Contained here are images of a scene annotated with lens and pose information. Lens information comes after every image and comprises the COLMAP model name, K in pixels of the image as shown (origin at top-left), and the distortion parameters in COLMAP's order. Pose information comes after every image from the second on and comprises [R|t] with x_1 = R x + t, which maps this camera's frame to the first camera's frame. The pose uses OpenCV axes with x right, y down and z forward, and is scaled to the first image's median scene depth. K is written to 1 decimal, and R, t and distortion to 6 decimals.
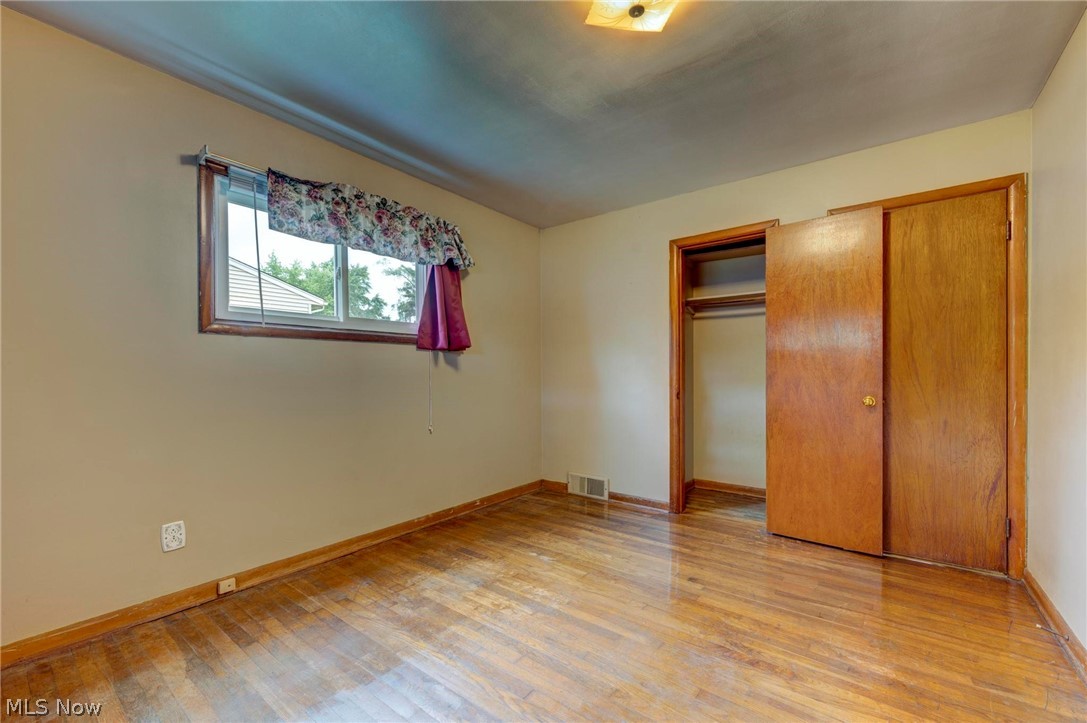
lens RADIAL K [[432.5, 0, 546.7], [0, 432.5, 379.1], [0, 0, 1]] dist [0.001078, -0.000482]
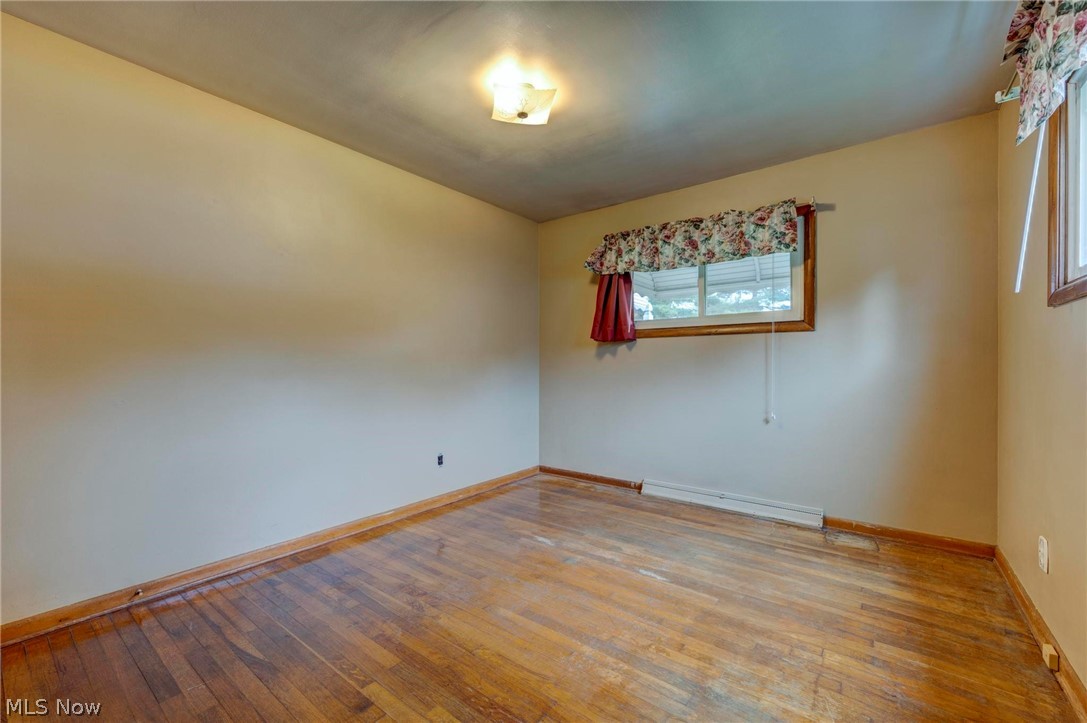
lens RADIAL K [[432.5, 0, 561.0], [0, 432.5, 360.0], [0, 0, 1]] dist [0.001078, -0.000482]
pose [[-0.999684, 0.002851, -0.024957, 0.072940], [0.002475, 0.999883, 0.015106, -0.021352], [0.024997, 0.015040, -0.999574, 1.488645]]
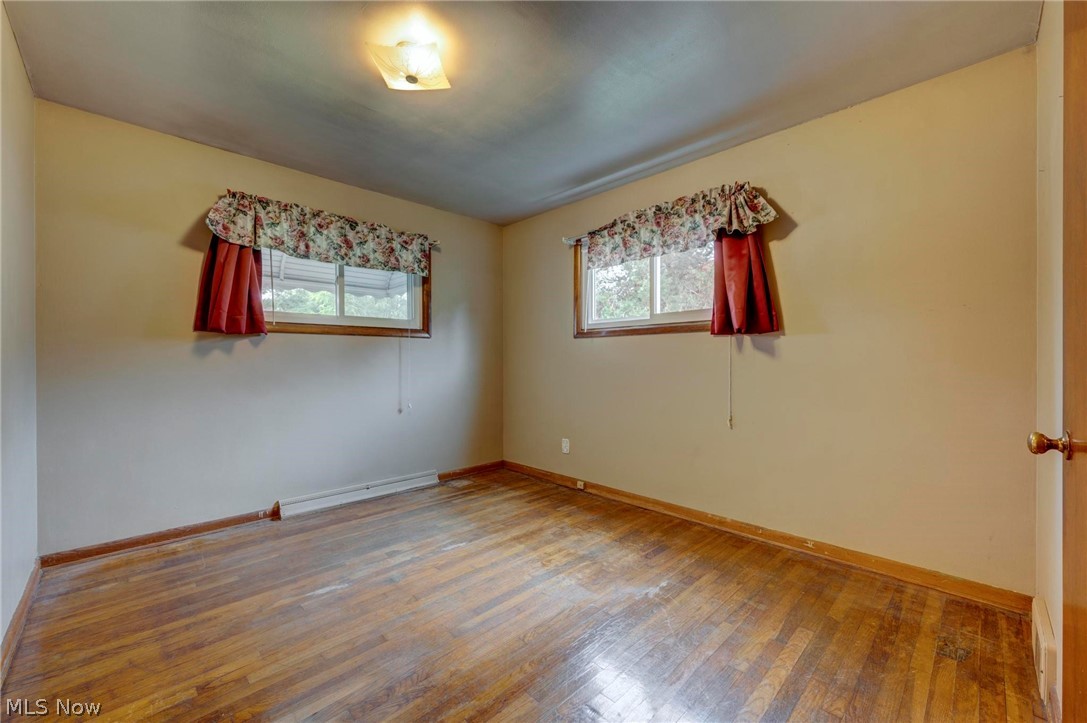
lens RADIAL K [[432.5, 0, 535.8], [0, 432.5, 362.4], [0, 0, 1]] dist [0.001078, -0.000482]
pose [[-0.140349, 0.000416, -0.990102, 0.856803], [-0.018552, 0.999823, 0.003050, -0.006480], [0.989928, 0.018796, -0.140317, 0.930952]]
